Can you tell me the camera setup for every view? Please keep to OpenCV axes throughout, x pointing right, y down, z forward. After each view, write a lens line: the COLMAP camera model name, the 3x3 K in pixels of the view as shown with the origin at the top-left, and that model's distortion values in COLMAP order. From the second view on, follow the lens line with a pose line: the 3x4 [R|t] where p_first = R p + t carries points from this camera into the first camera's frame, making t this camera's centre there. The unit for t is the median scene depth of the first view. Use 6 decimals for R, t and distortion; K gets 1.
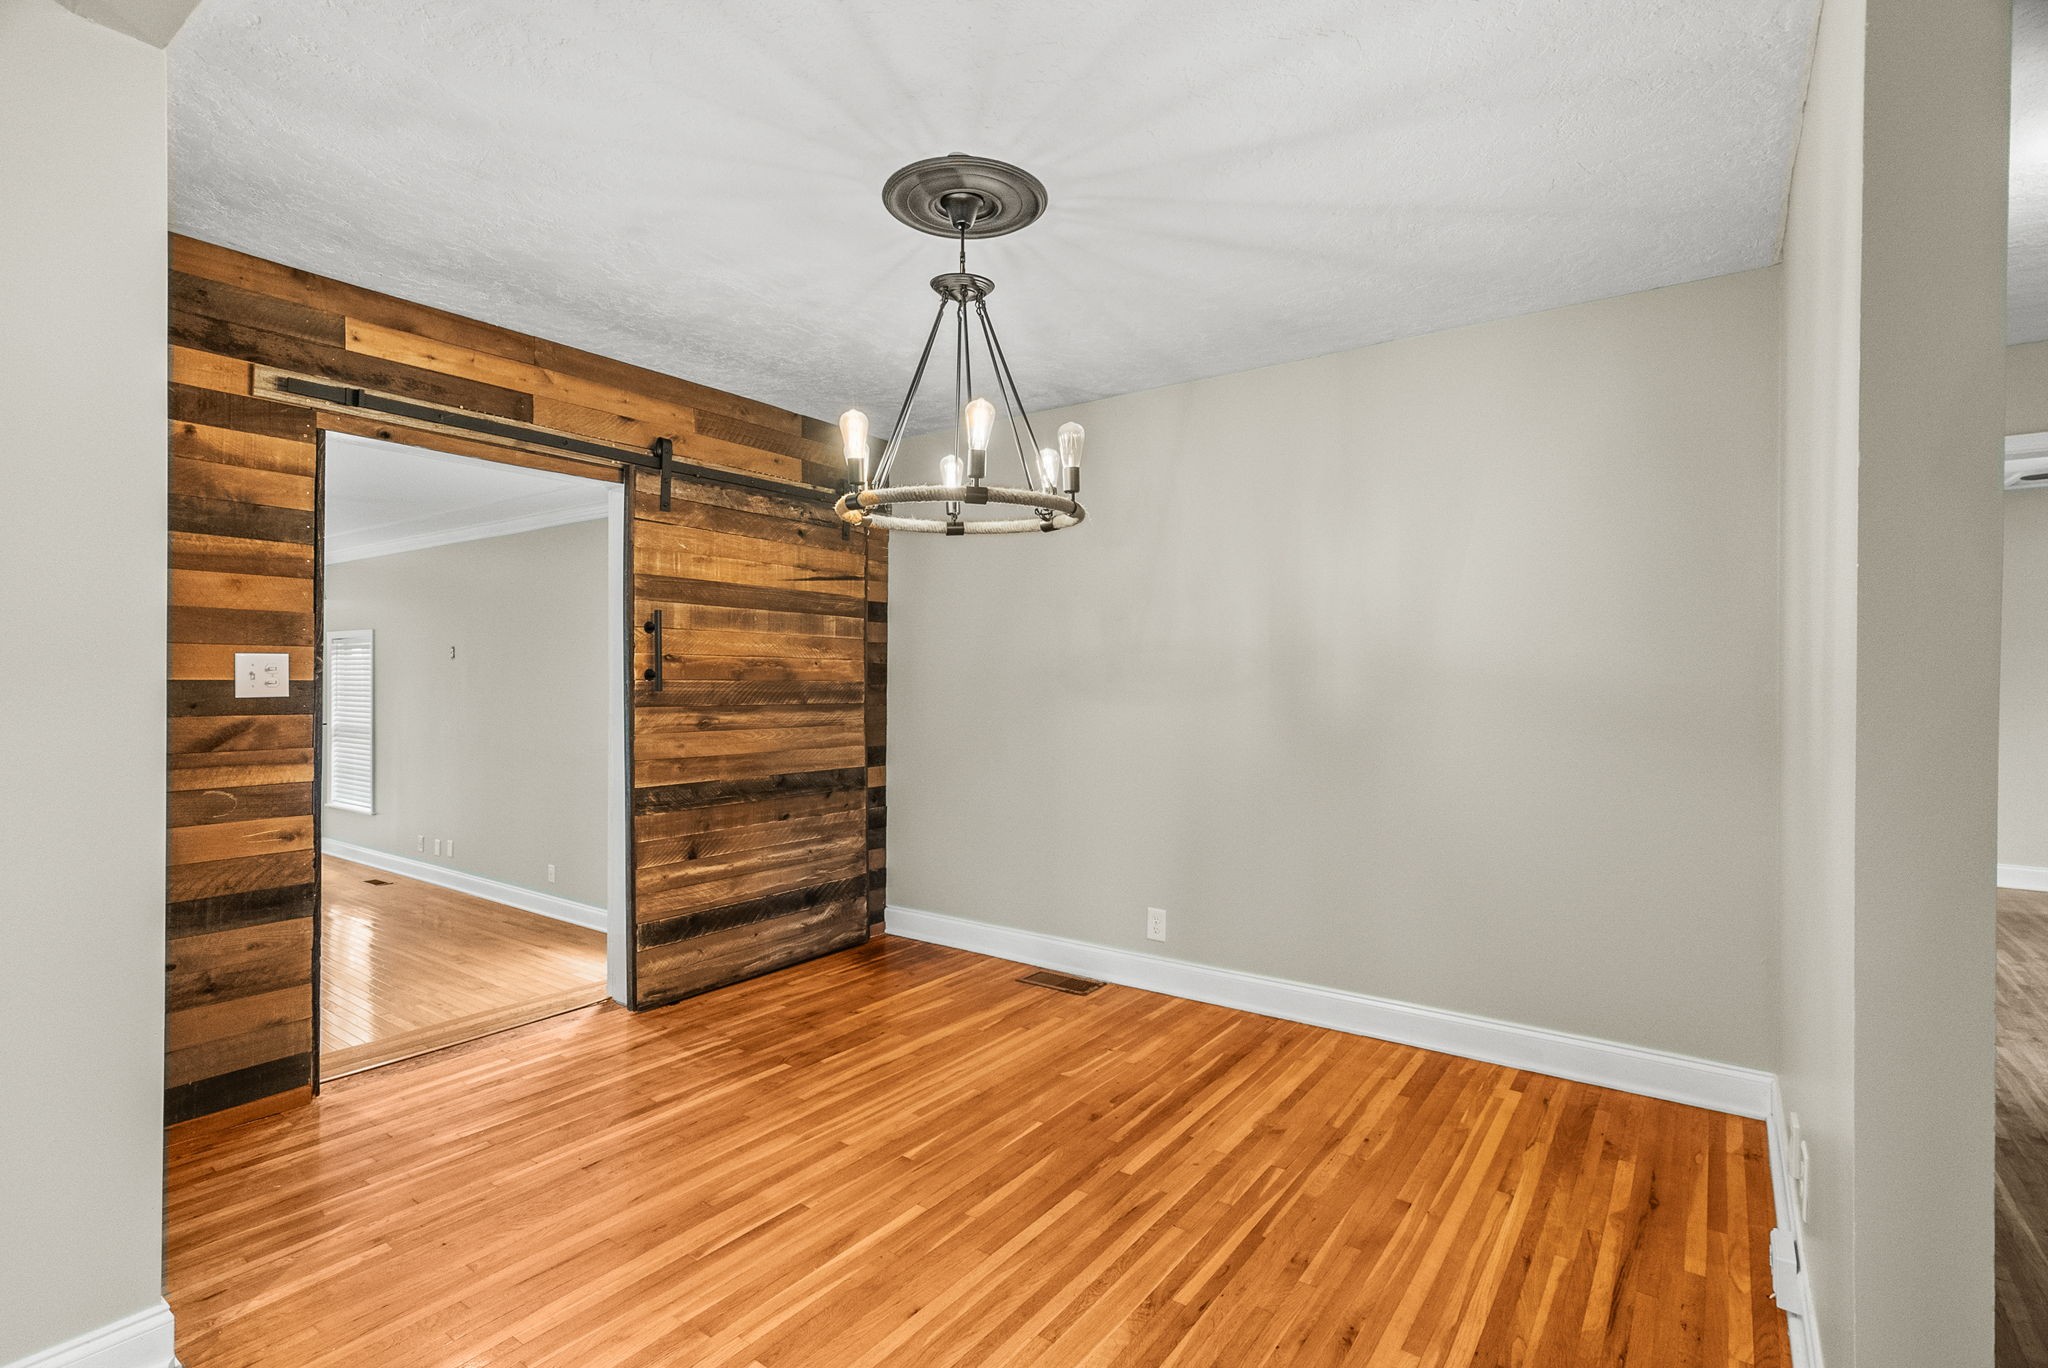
lens RADIAL K [[964.2, 0, 1019.5], [0, 964.2, 684.2], [0, 0, 1]] dist [-0.005492, 0.002264]
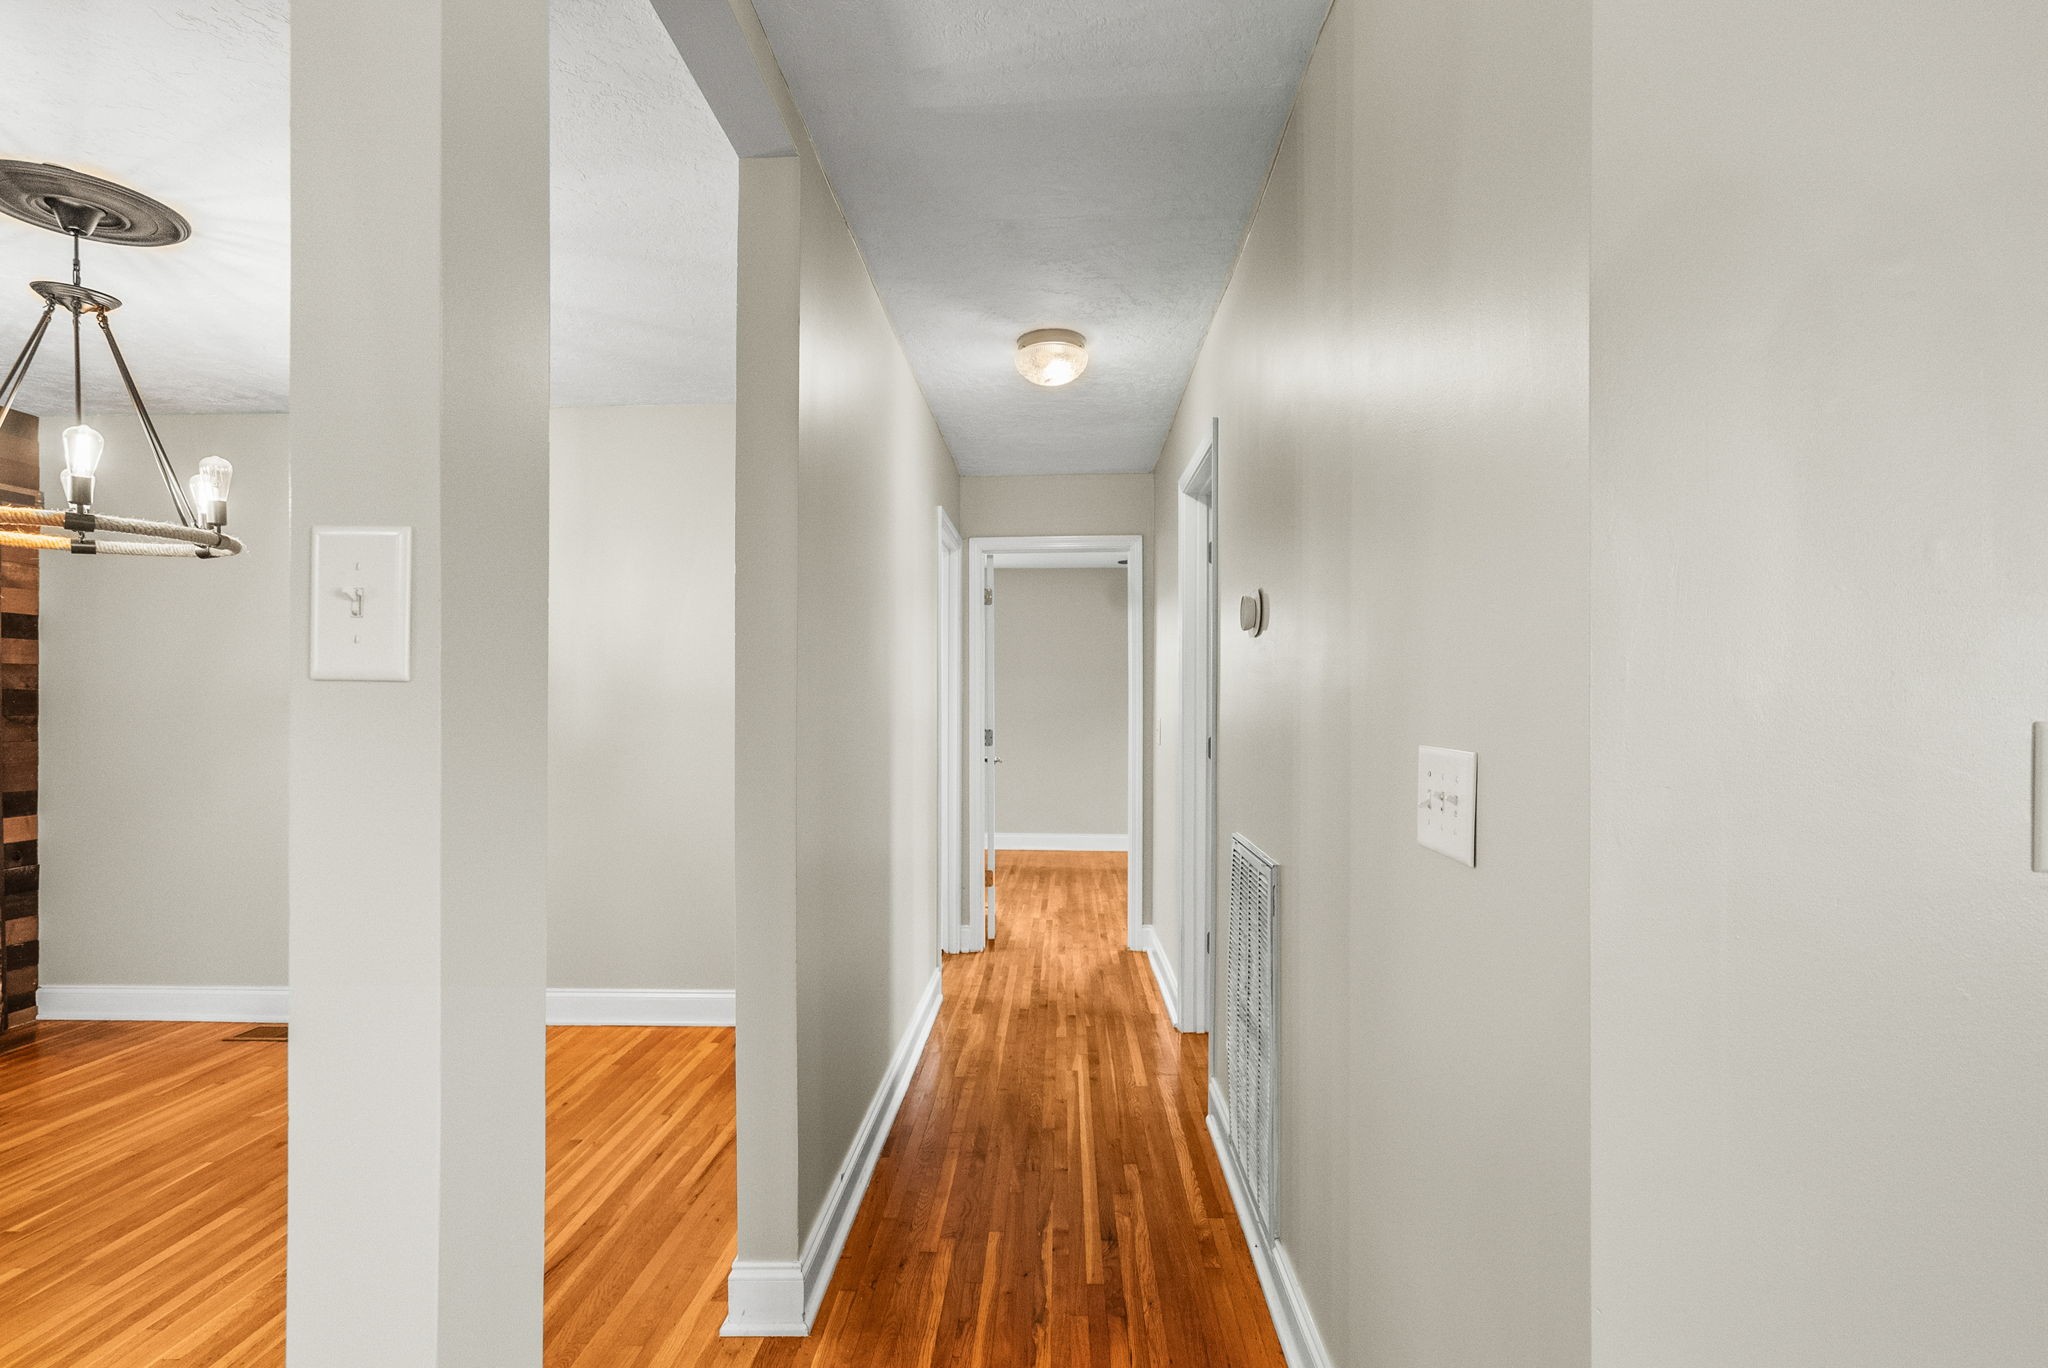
lens RADIAL K [[1031.3, 0, 1062.5], [0, 1031.3, 715.2], [0, 0, 1]] dist [0.003201, -0.001901]
pose [[0.829738, -0.007266, 0.558106, 0.166767], [0.006059, 0.999974, 0.004011, 0.003376], [-0.558120, 0.000054, 0.829760, -0.368959]]
